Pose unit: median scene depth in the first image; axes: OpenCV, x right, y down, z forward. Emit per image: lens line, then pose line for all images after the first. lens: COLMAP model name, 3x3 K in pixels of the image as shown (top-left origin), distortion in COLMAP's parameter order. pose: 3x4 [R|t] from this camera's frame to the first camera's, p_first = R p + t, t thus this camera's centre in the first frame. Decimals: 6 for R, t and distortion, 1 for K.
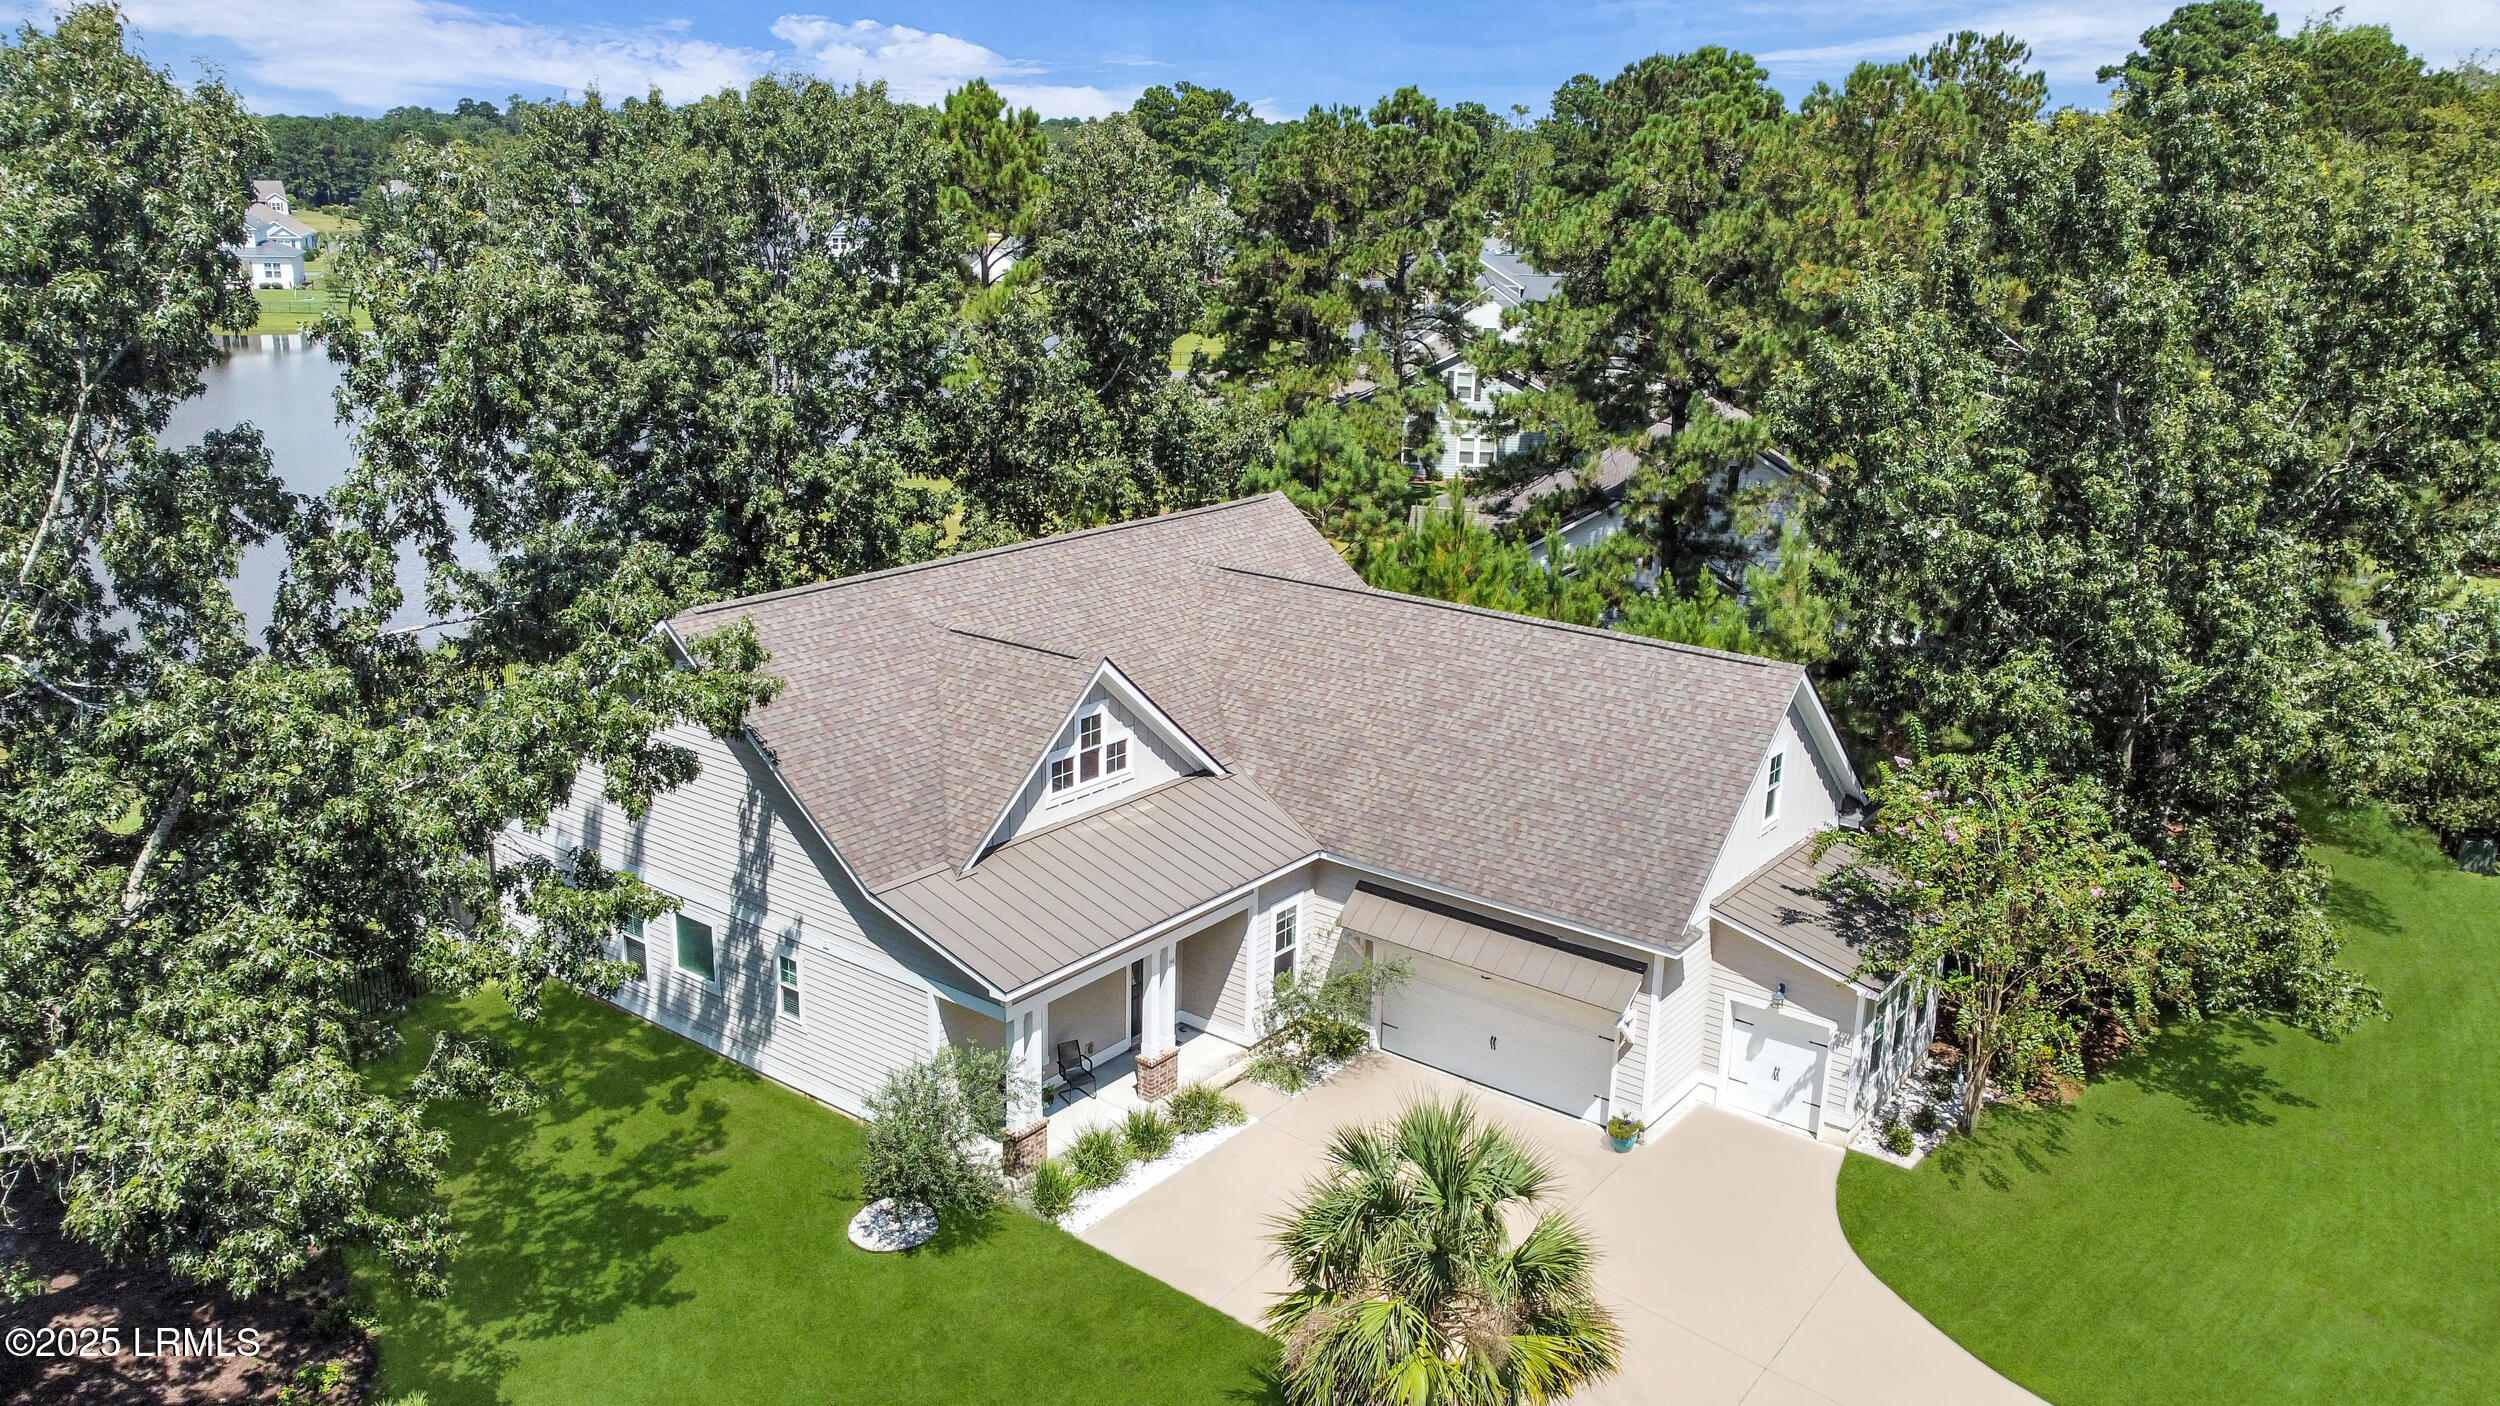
lens RADIAL K [[1865.2, 0, 1236.1], [0, 1865.2, 704.9], [0, 0, 1]] dist [0.003640, -0.010731]
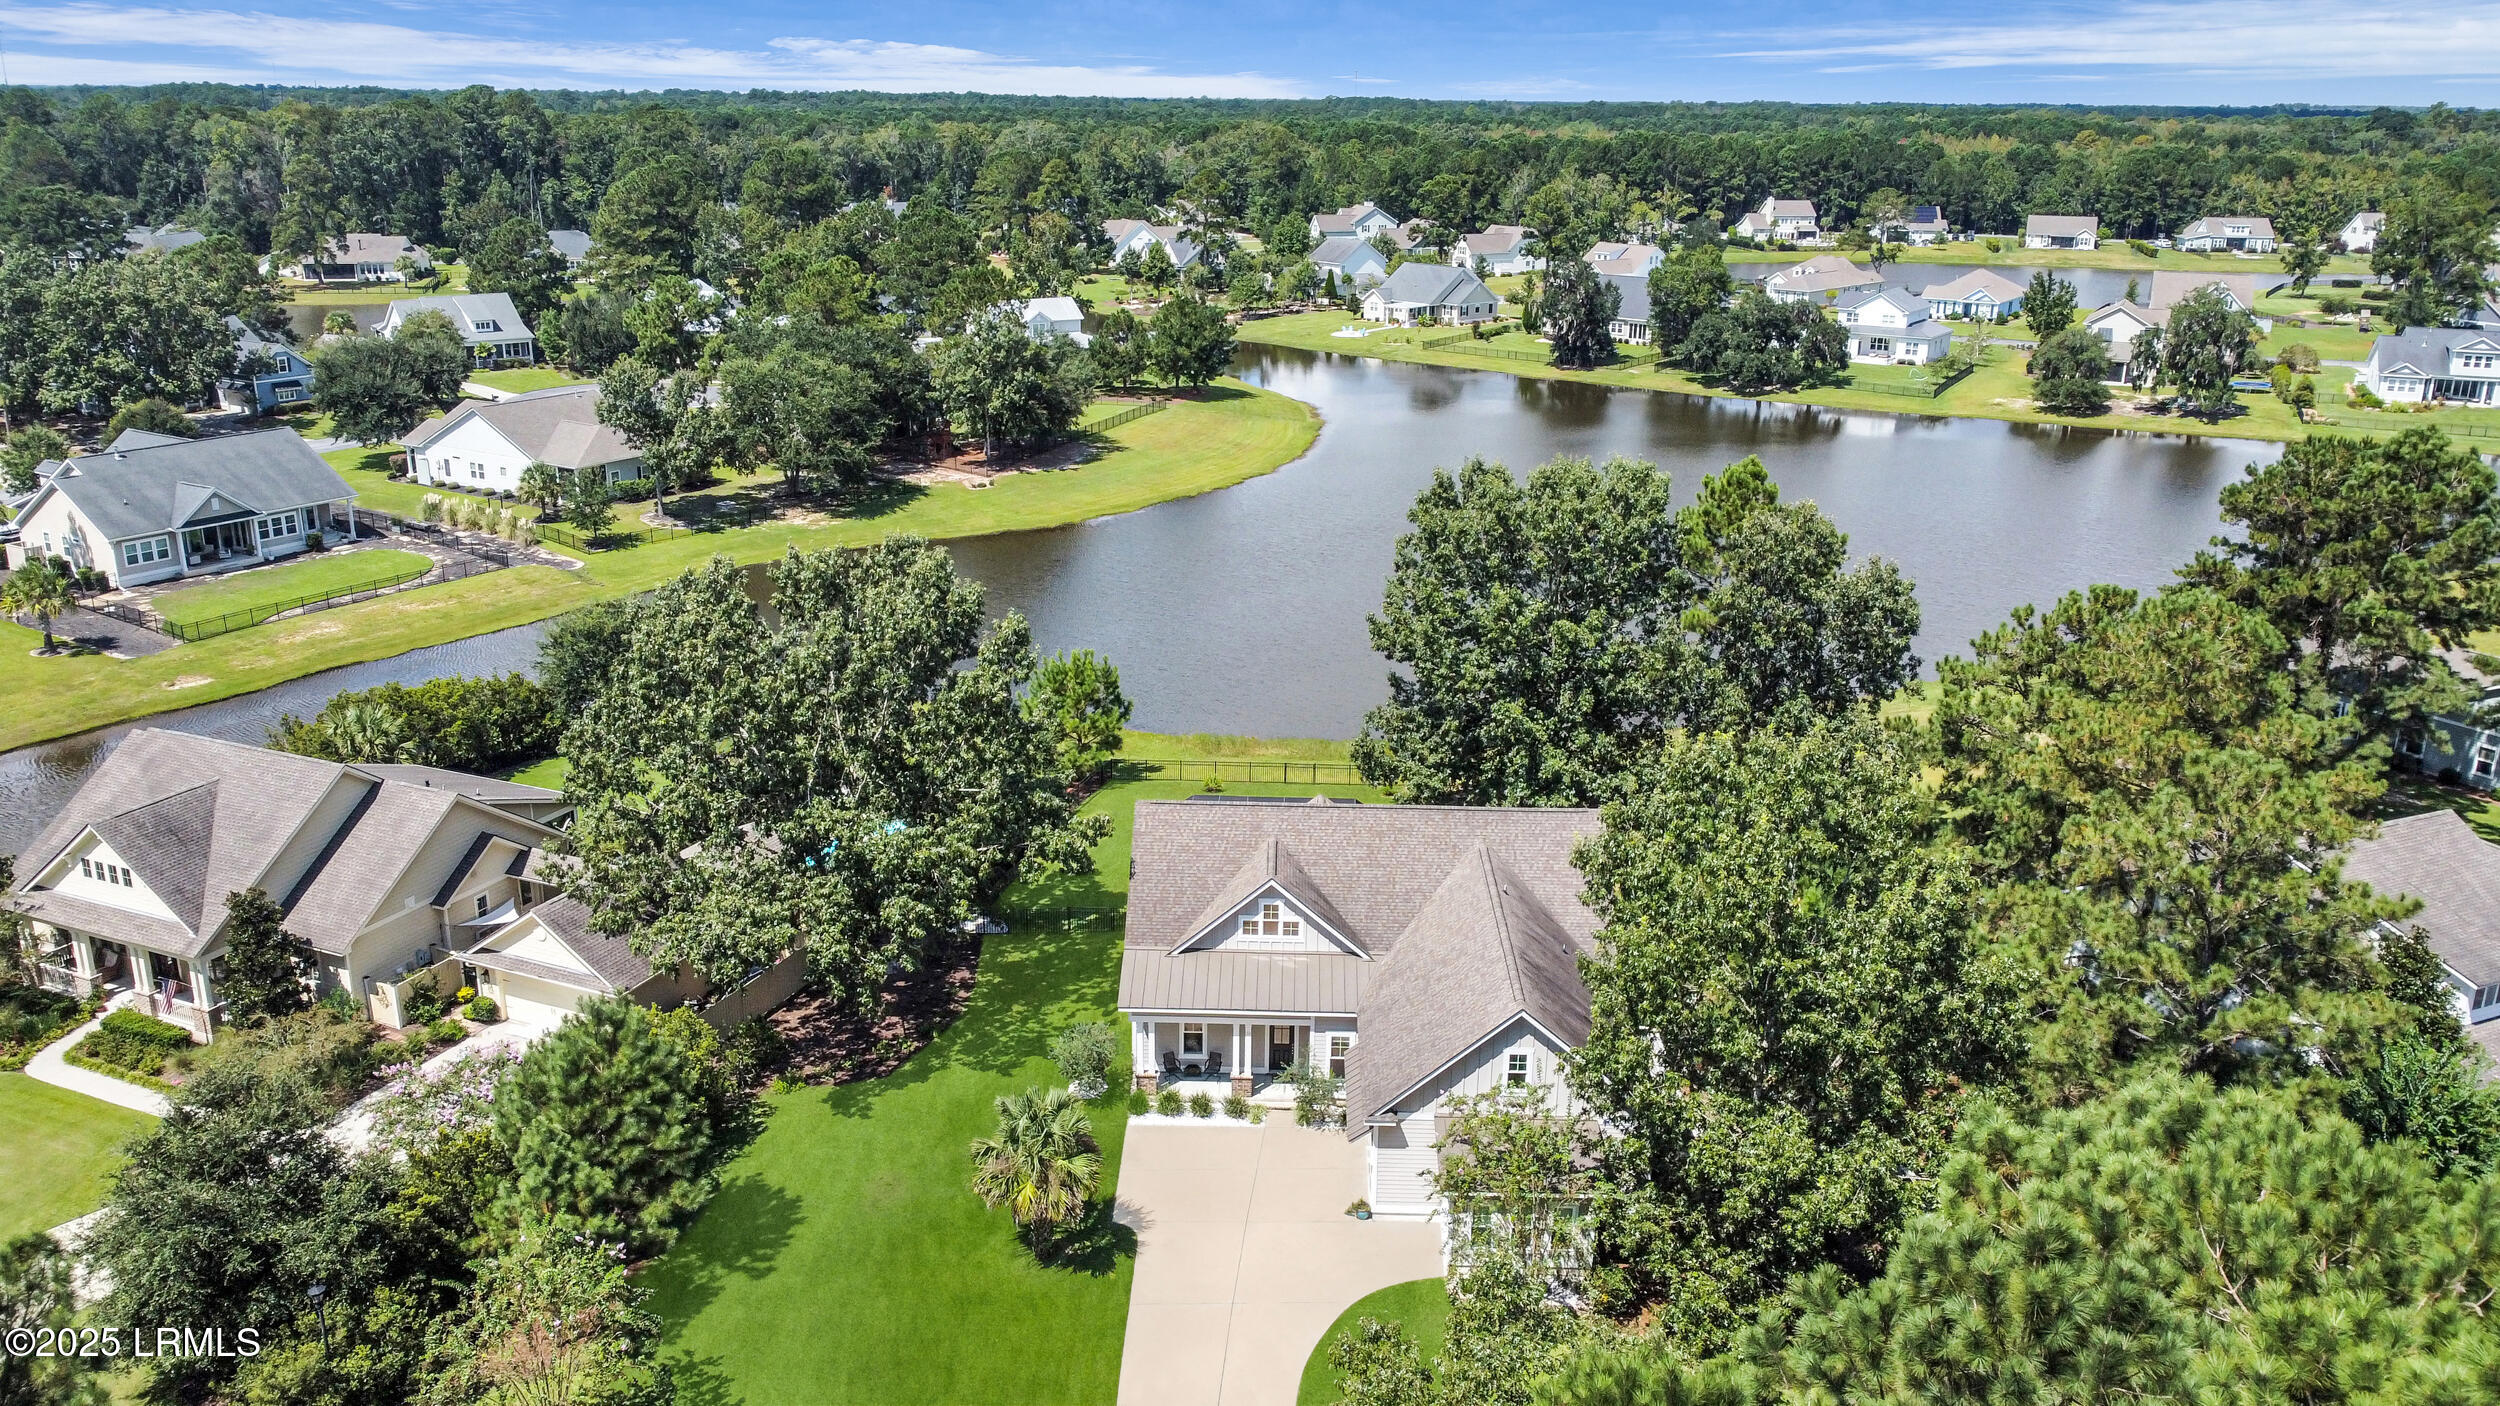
lens RADIAL K [[1865.2, 0, 1258.4], [0, 1865.2, 725.7], [0, 0, 1]] dist [0.003640, -0.010731]
pose [[0.588022, 0.239628, -0.772534, 1.396459], [-0.220083, 0.966473, 0.132267, -0.435485], [0.778327, 0.092246, 0.621045, -0.258936]]
